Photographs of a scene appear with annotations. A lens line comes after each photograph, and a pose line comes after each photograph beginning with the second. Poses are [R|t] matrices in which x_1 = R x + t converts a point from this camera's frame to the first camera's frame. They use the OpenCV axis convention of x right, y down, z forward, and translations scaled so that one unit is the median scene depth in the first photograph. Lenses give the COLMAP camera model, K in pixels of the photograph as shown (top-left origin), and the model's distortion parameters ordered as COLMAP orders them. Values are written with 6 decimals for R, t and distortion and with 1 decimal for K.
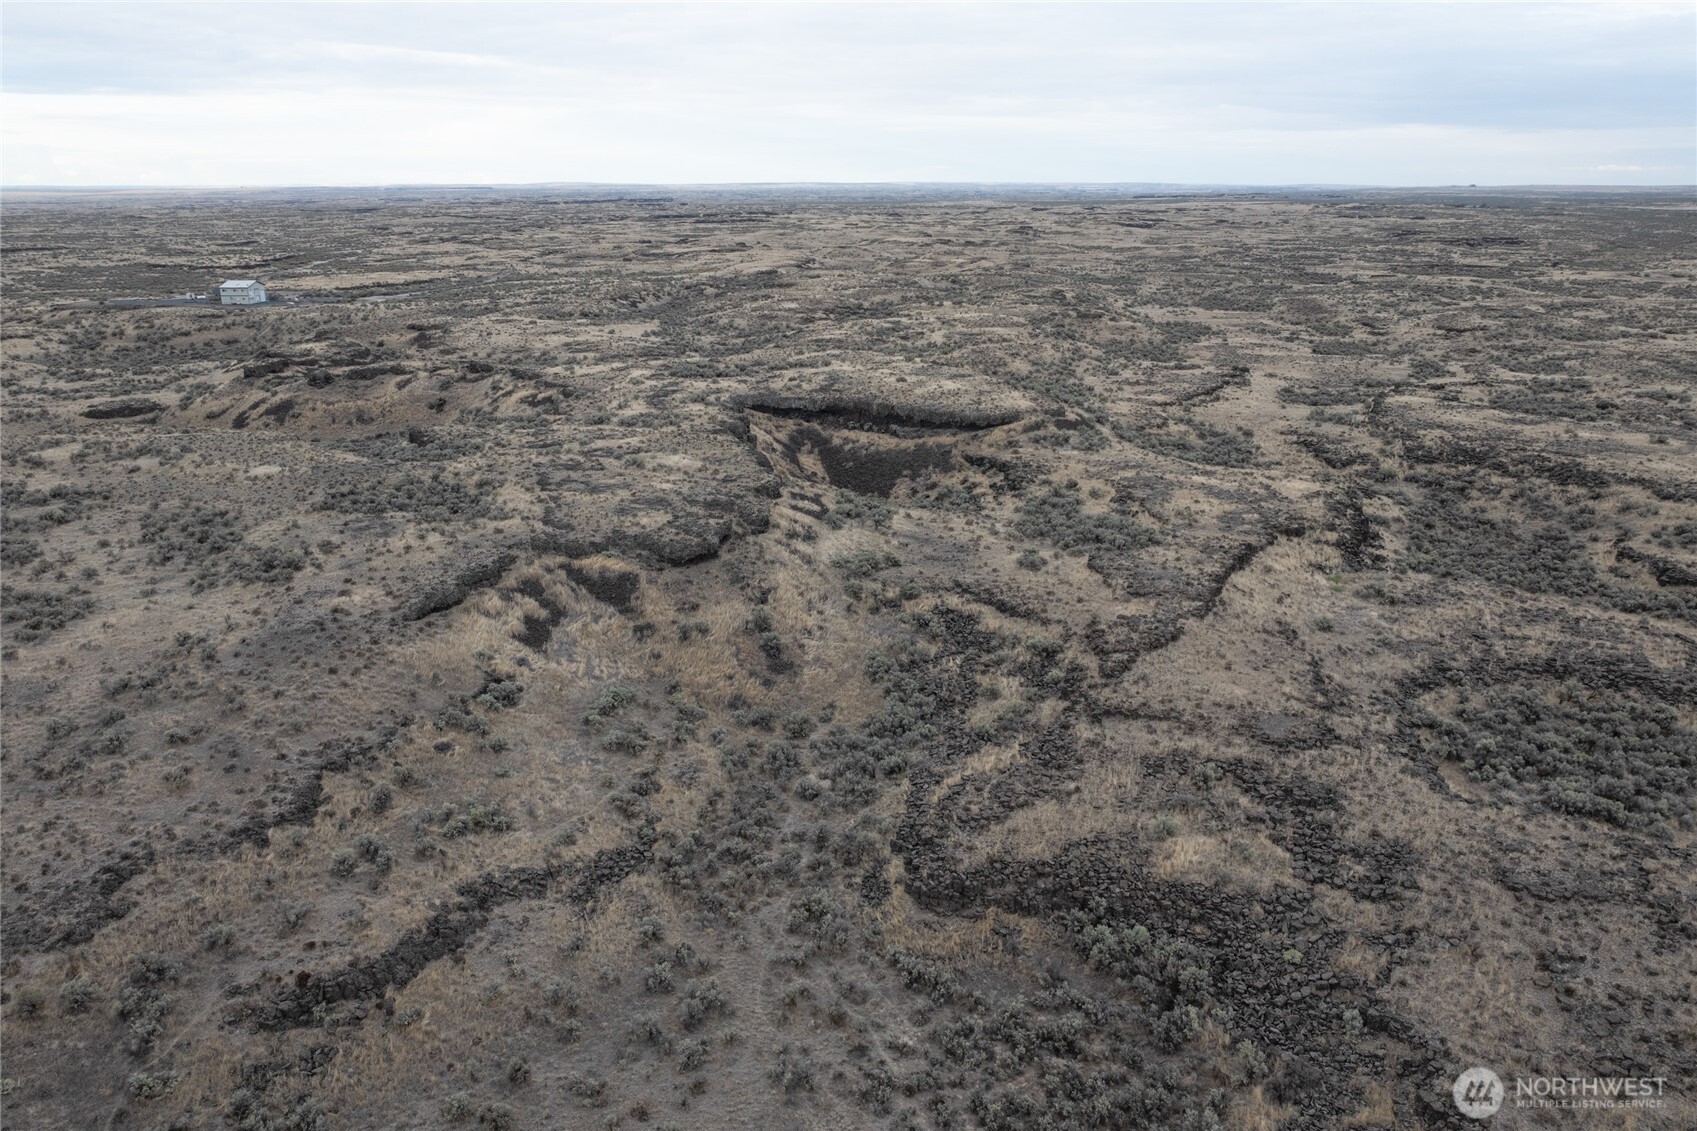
lens RADIAL K [[1216.3, 0, 848.5], [0, 1216.3, 565.5], [0, 0, 1]] dist [-0.009672, -0.001278]
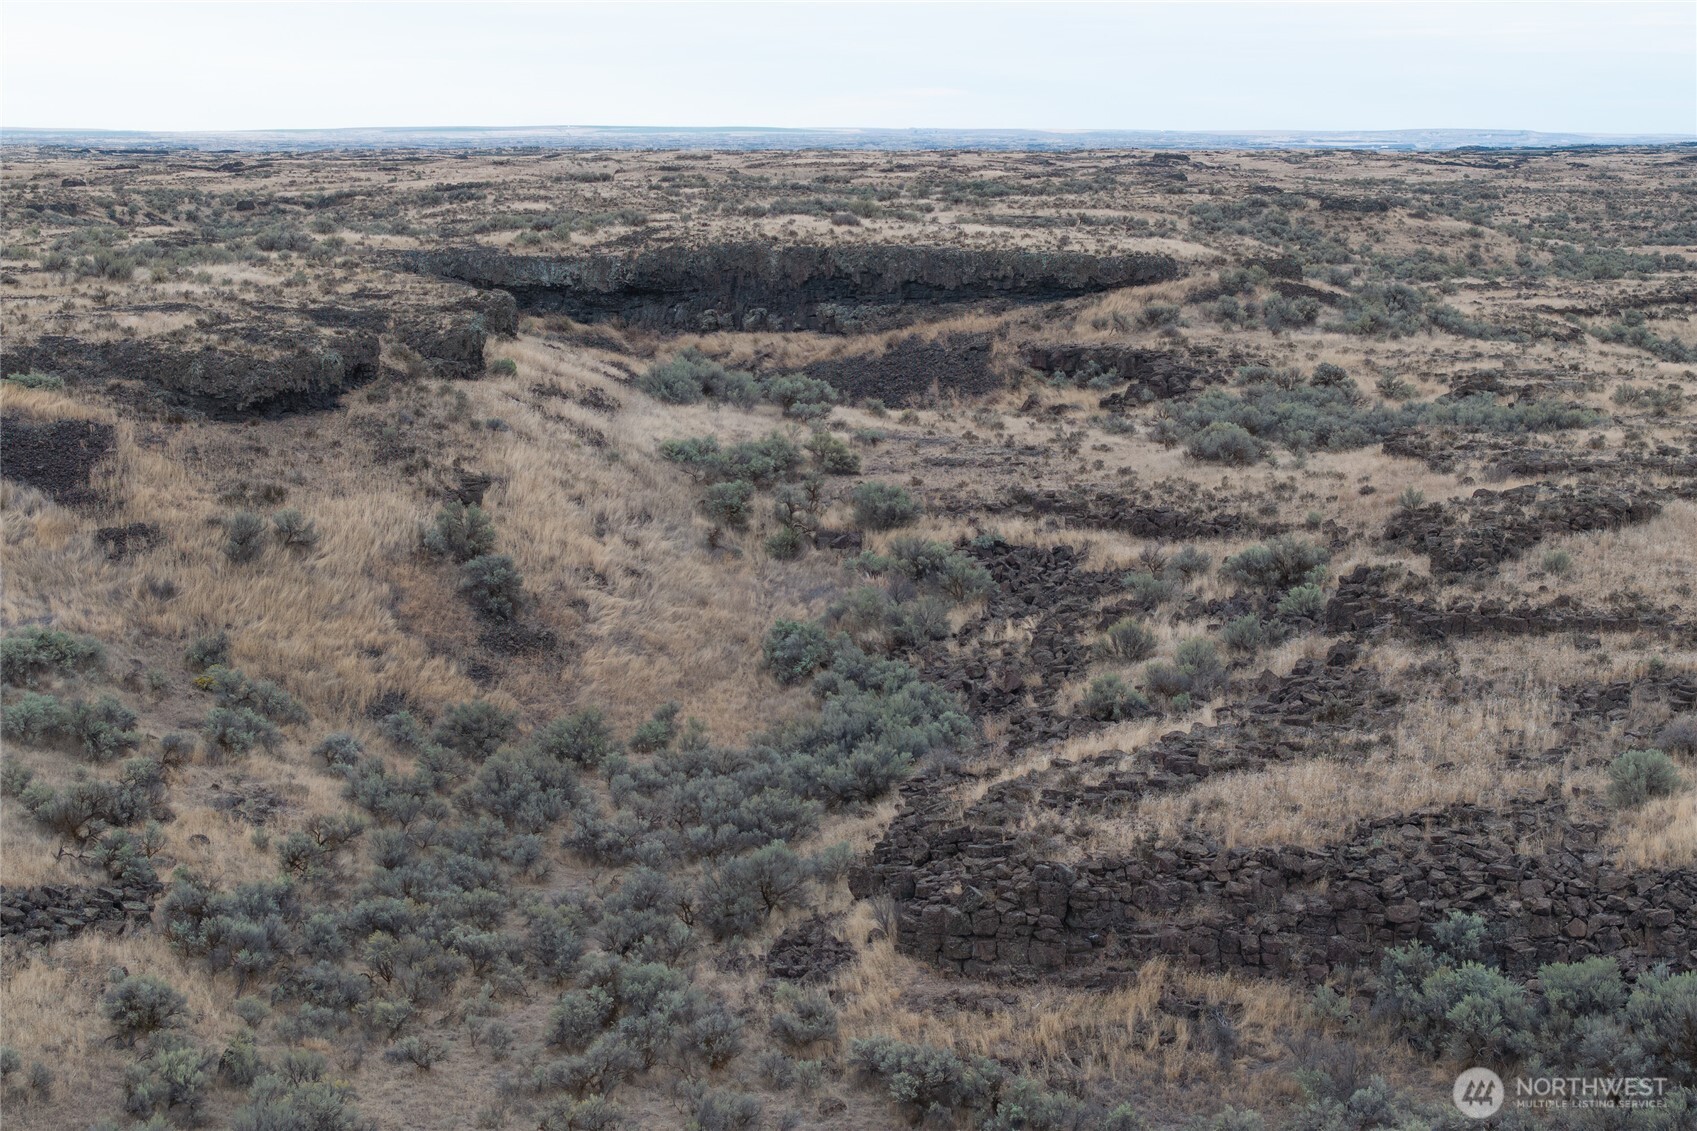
lens RADIAL K [[3476.6, 0, 848.5], [0, 3476.6, 565.5], [0, 0, 1]] dist [-0.194931, 1.342902]
pose [[0.998838, -0.001416, 0.048170, -0.009346], [0.010070, 0.983635, -0.179889, 0.231615], [-0.047127, 0.180165, 0.982507, 0.020273]]
